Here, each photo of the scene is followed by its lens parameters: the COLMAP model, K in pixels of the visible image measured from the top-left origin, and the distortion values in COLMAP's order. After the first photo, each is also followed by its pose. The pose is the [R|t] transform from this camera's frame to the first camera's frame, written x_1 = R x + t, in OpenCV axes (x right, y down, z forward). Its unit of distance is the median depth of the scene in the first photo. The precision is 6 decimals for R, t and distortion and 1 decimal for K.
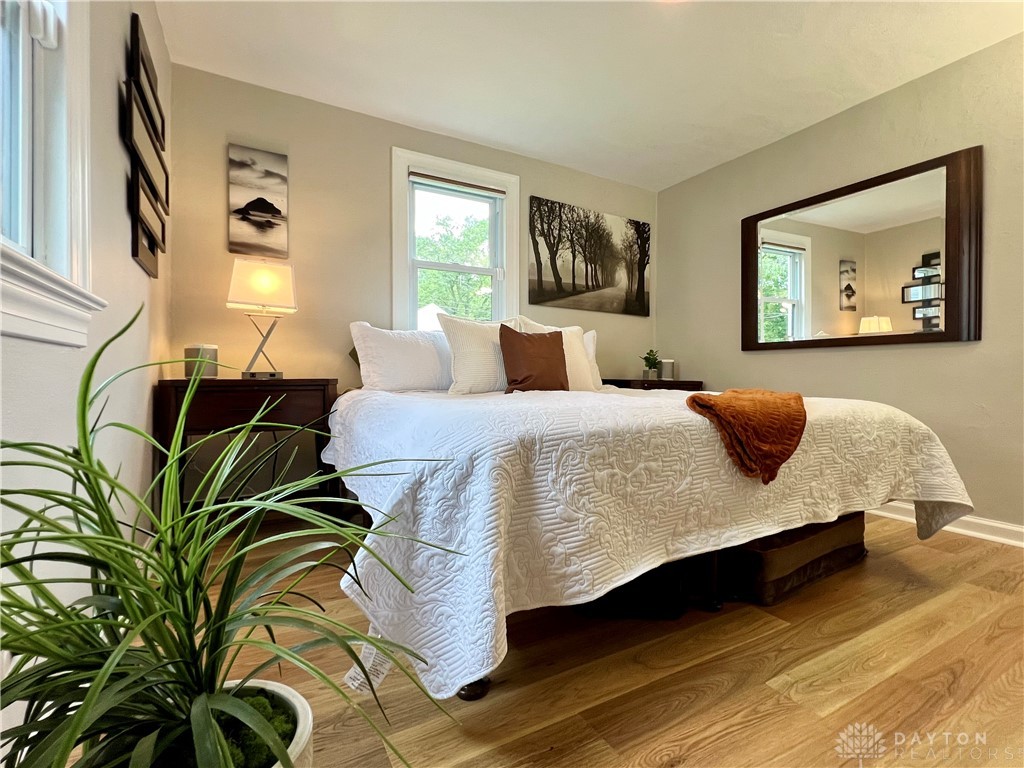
lens RADIAL K [[473.0, 0, 508.9], [0, 473.0, 380.7], [0, 0, 1]] dist [-0.000104, 0.000083]
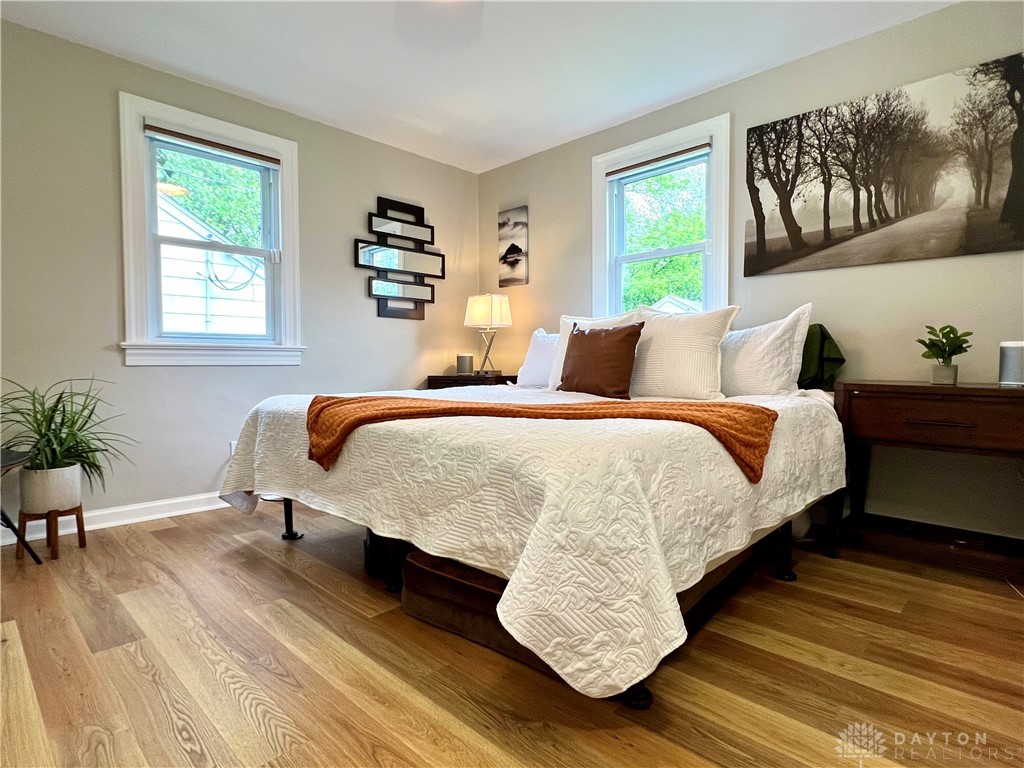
lens RADIAL K [[549.6, 0, 509.0], [0, 549.6, 383.4], [0, 0, 1]] dist [-0.006631, -0.000887]
pose [[0.289828, 0.027246, -0.956691, 0.743131], [-0.002969, 0.999616, 0.027568, -0.016793], [0.957074, -0.005149, 0.289797, 0.381258]]
